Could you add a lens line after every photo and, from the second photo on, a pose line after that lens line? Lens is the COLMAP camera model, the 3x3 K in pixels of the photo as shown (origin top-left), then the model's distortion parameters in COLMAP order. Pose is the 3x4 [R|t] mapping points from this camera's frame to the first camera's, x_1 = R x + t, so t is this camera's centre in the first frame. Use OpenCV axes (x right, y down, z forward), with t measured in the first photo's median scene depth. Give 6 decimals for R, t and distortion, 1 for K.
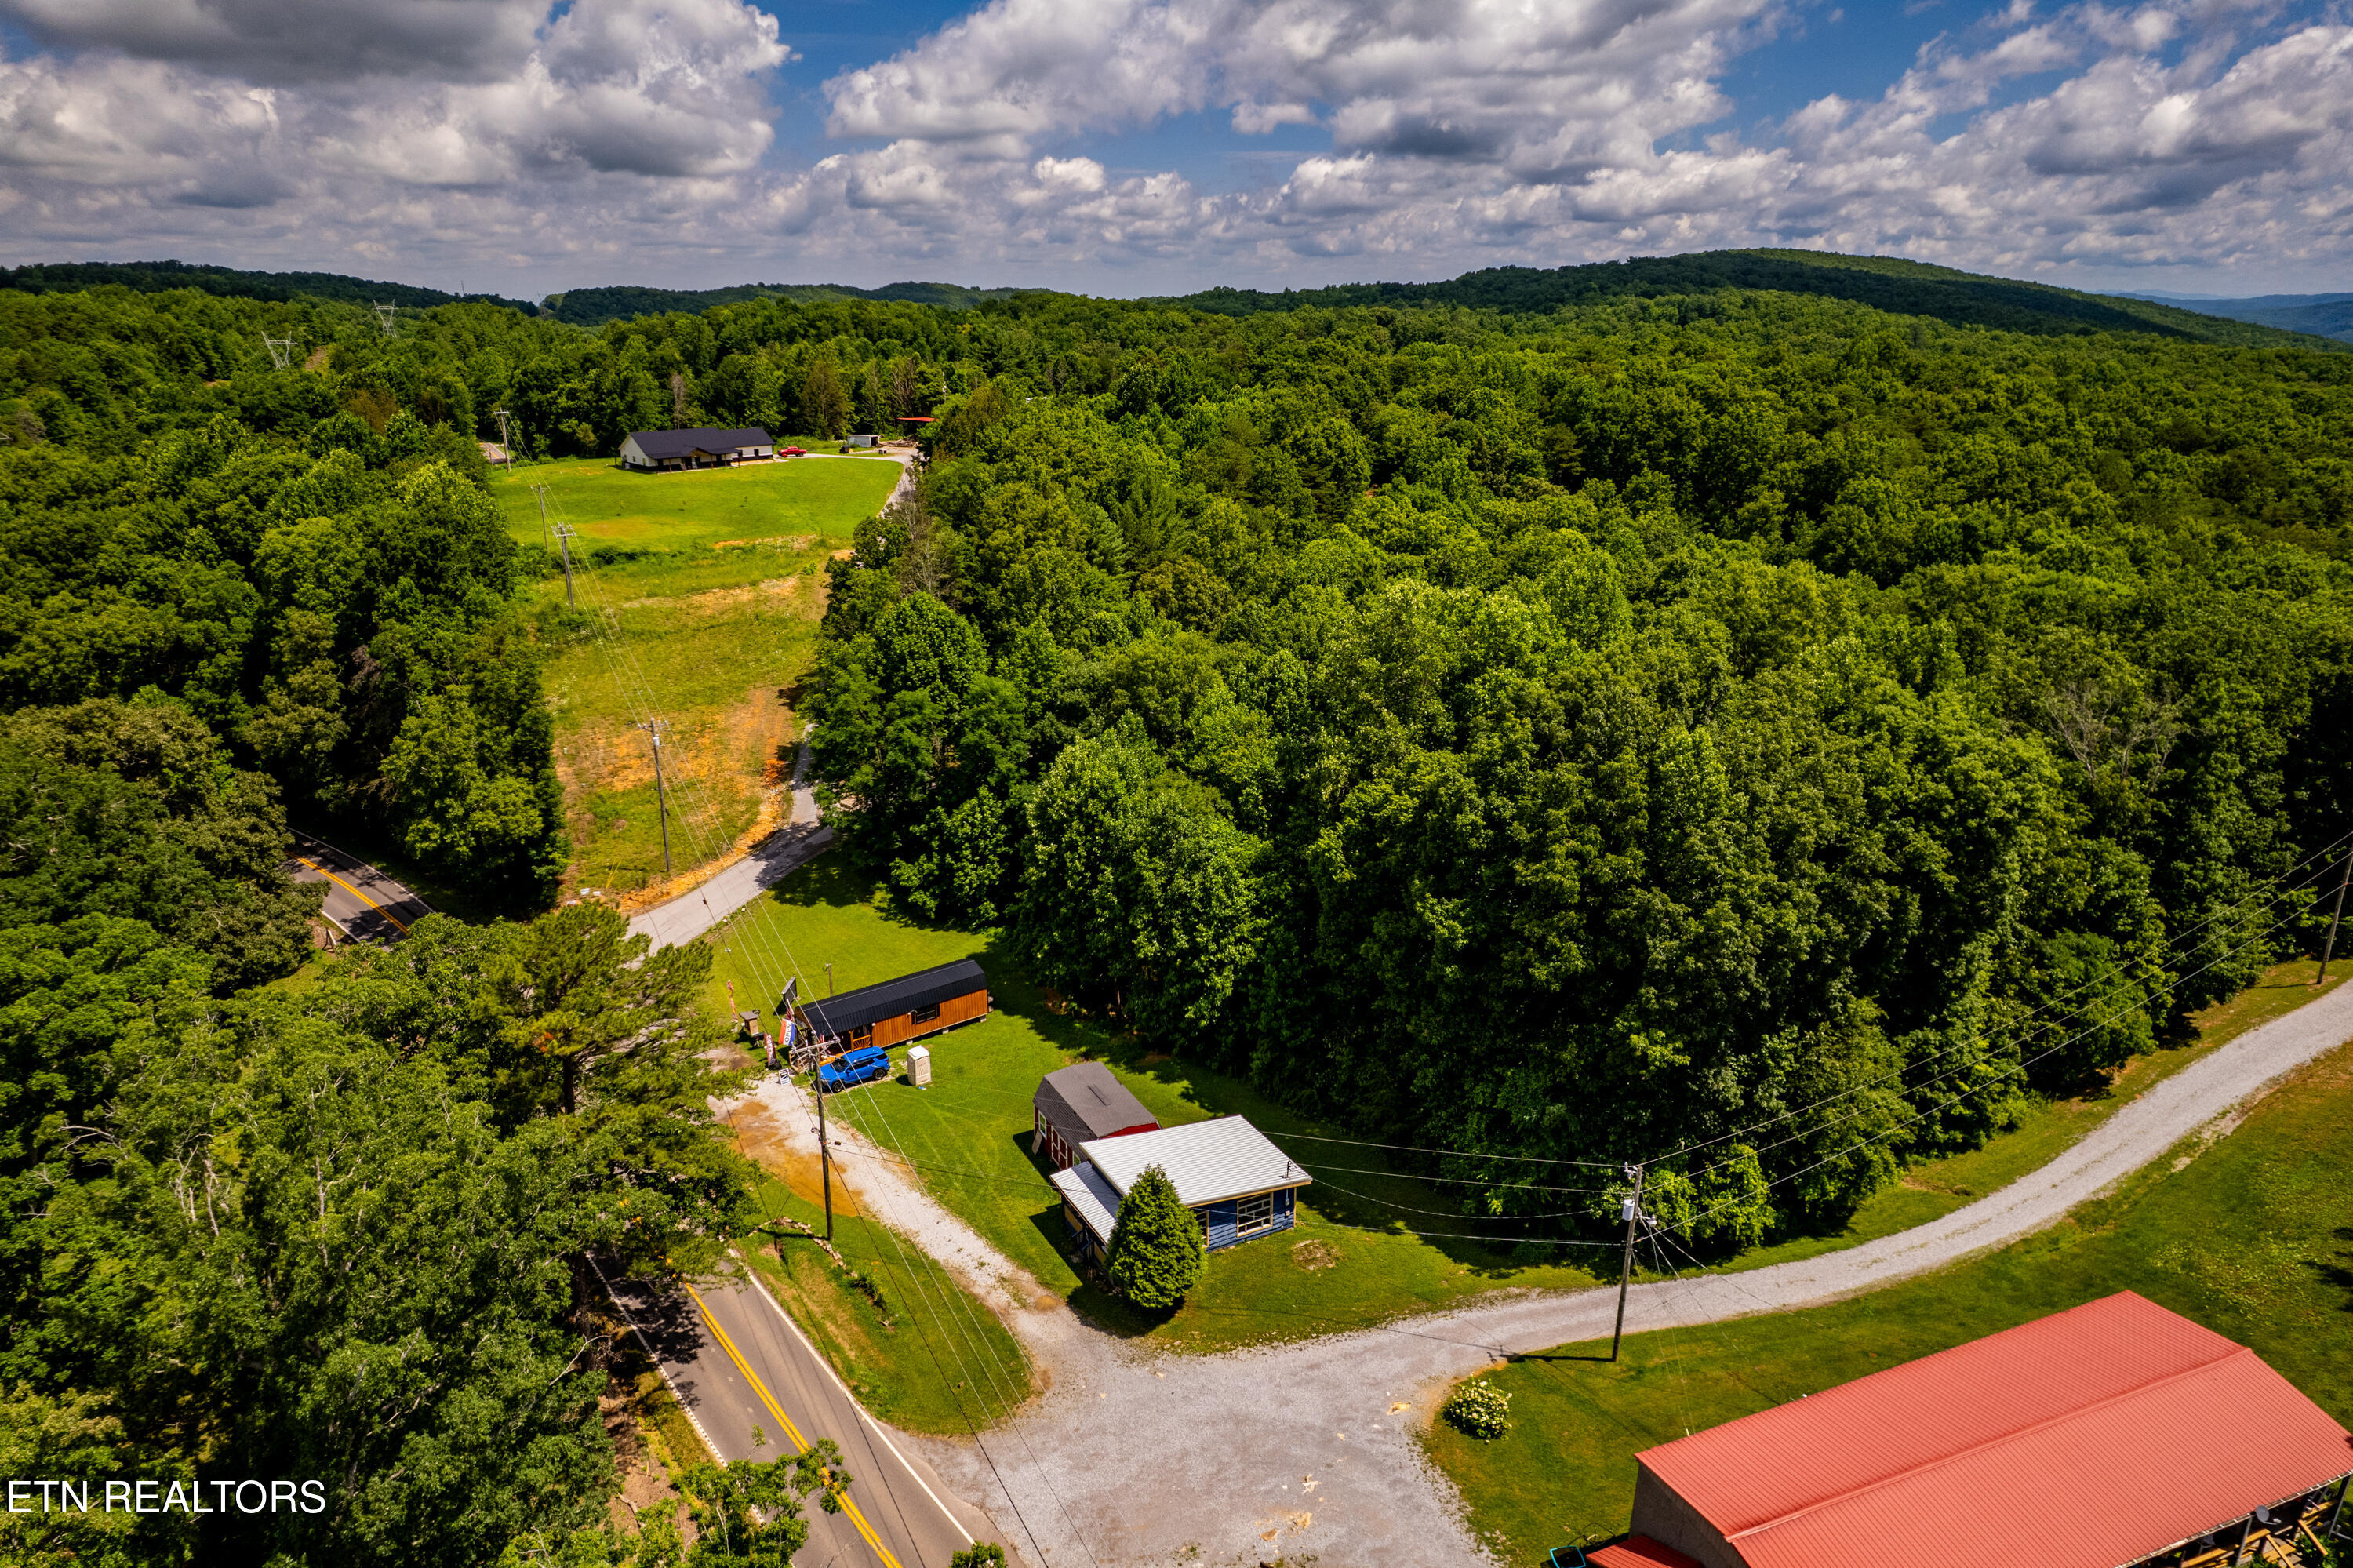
lens RADIAL K [[1517.1, 0, 1162.9], [0, 1517.1, 708.3], [0, 0, 1]] dist [-0.075480, 0.068925]
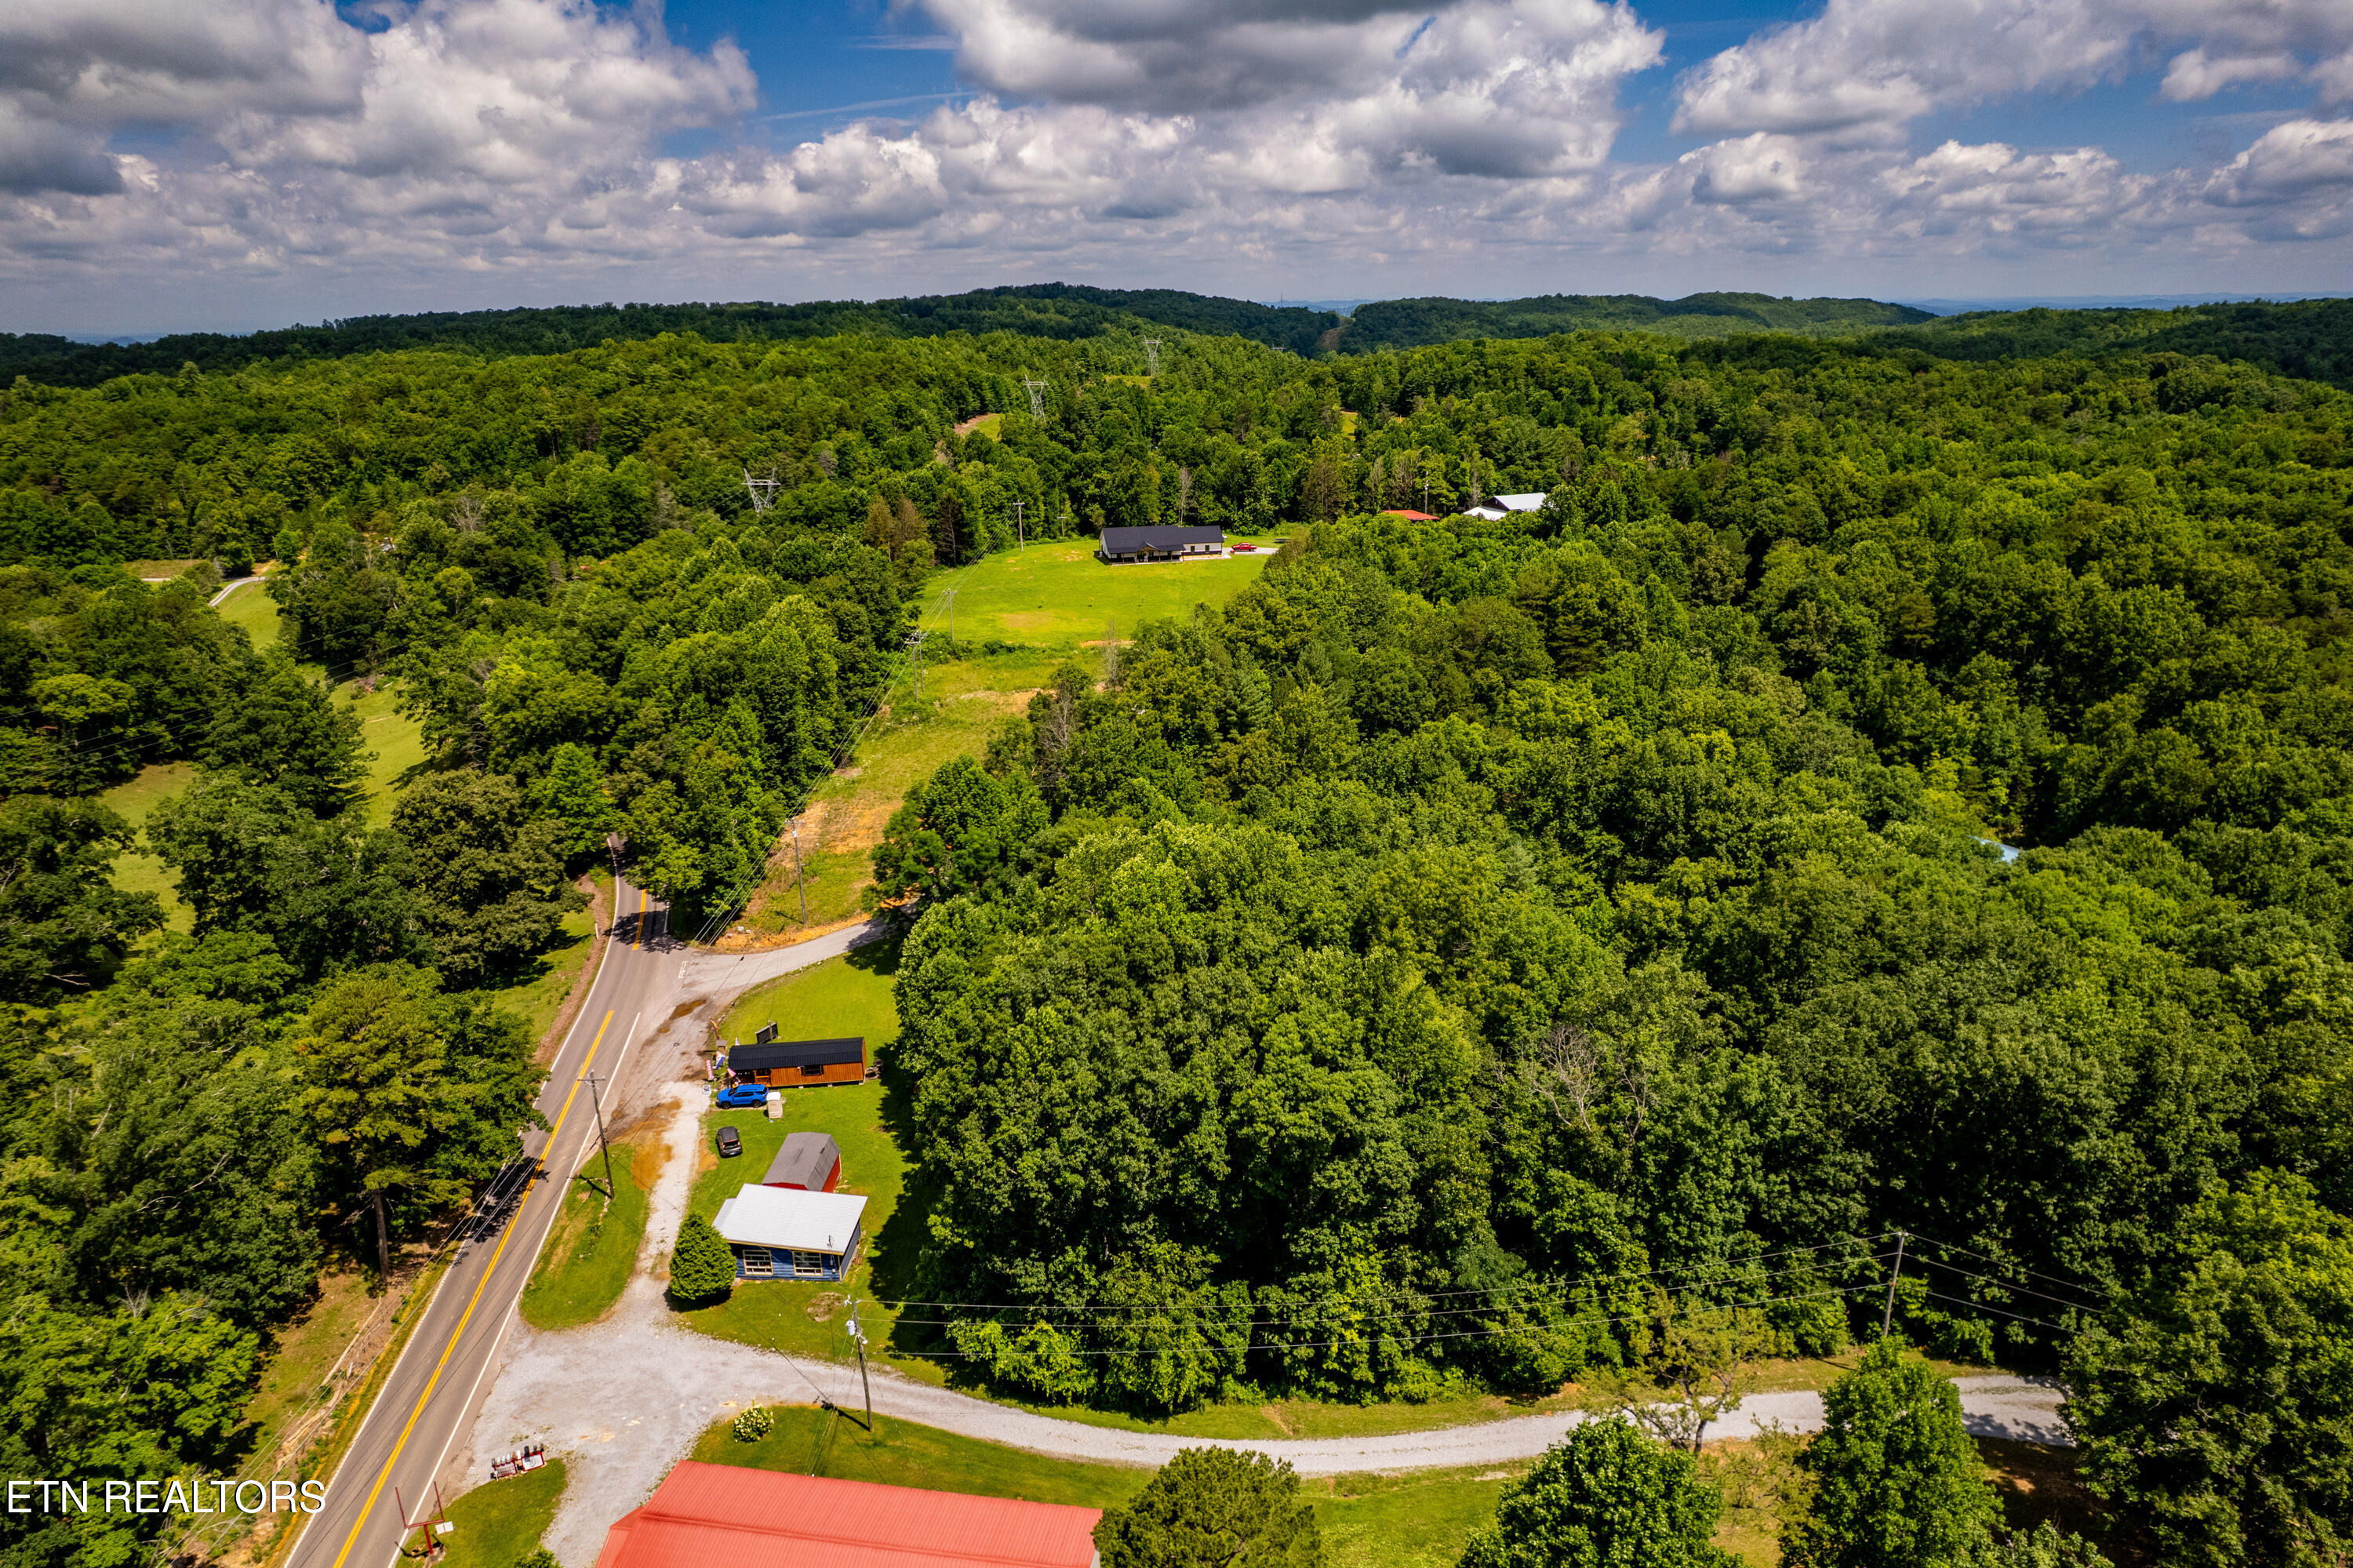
lens RADIAL K [[1517.1, 0, 1178.9], [0, 1517.1, 731.2], [0, 0, 1]] dist [-0.075480, 0.068925]
pose [[0.866305, 0.127534, -0.482960, 0.649801], [-0.118604, 0.991725, 0.049137, -0.186810], [0.485230, 0.014714, 0.874263, -0.068160]]
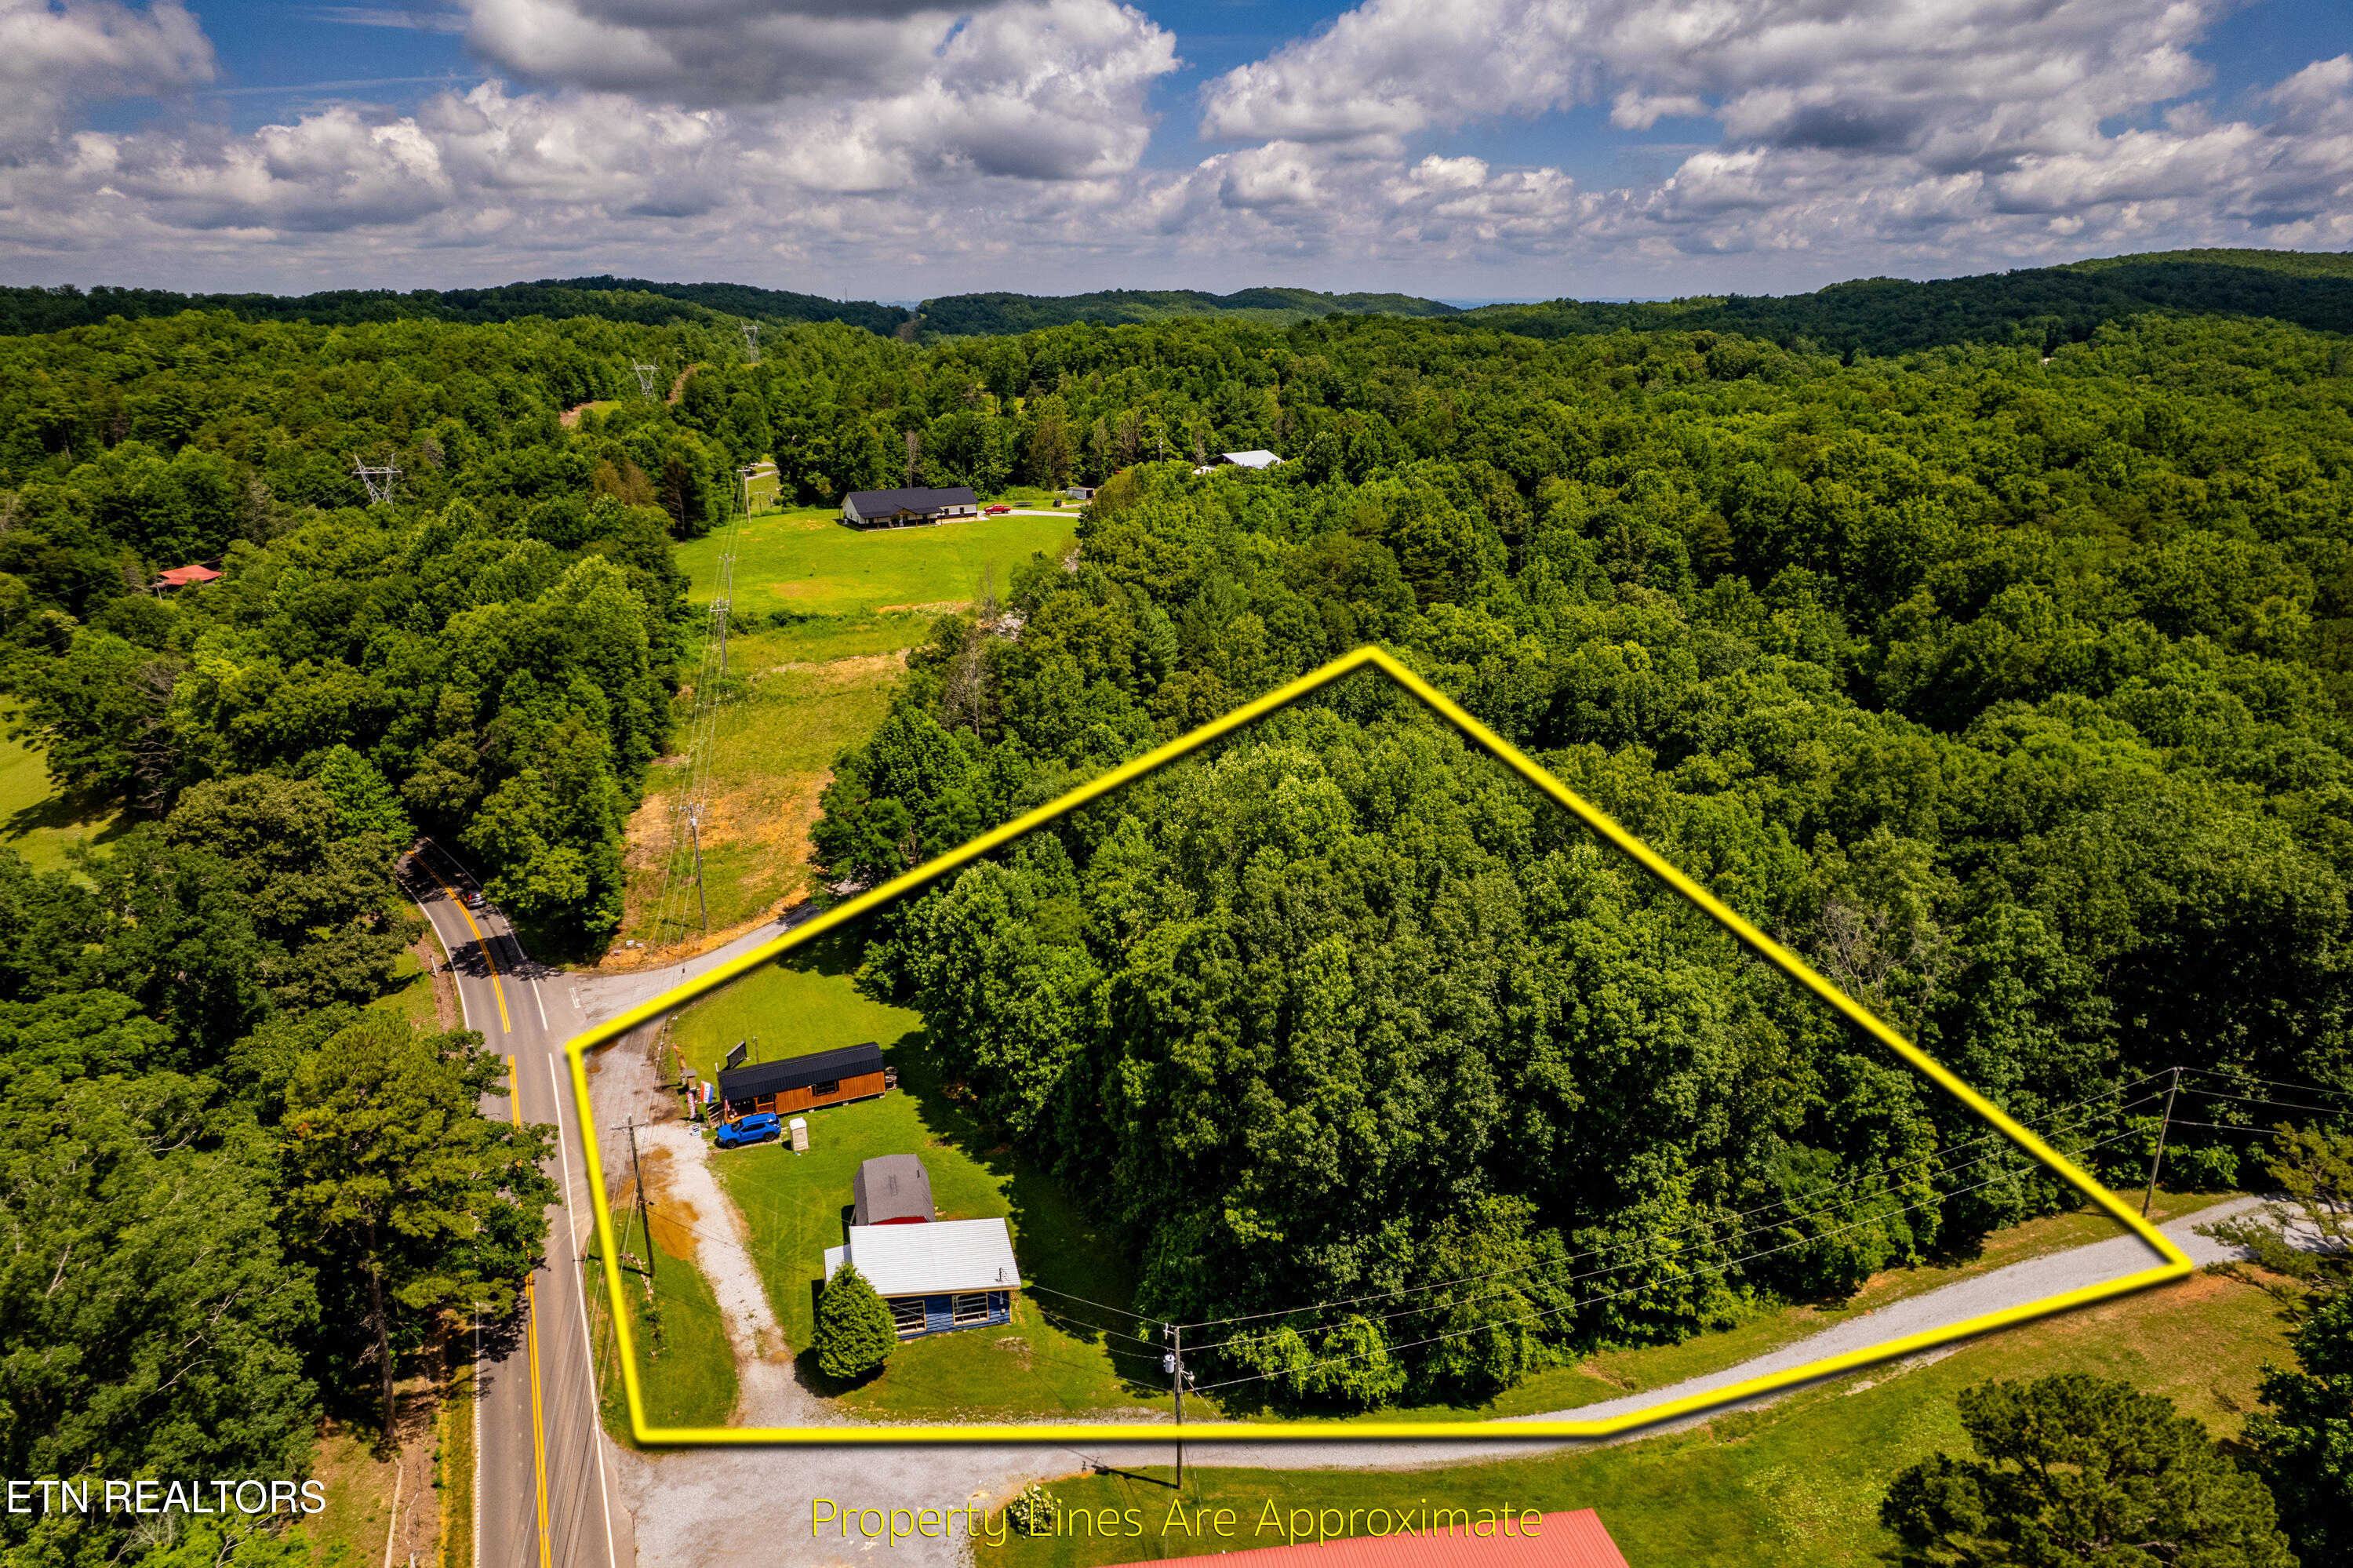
lens RADIAL K [[1517.1, 0, 1170.3], [0, 1517.1, 716.3], [0, 0, 1]] dist [-0.075480, 0.068925]
pose [[0.972742, 0.057173, -0.224731, 0.290995], [-0.055537, 0.998364, 0.013598, -0.098290], [0.225141, -0.000747, 0.974326, -0.073081]]
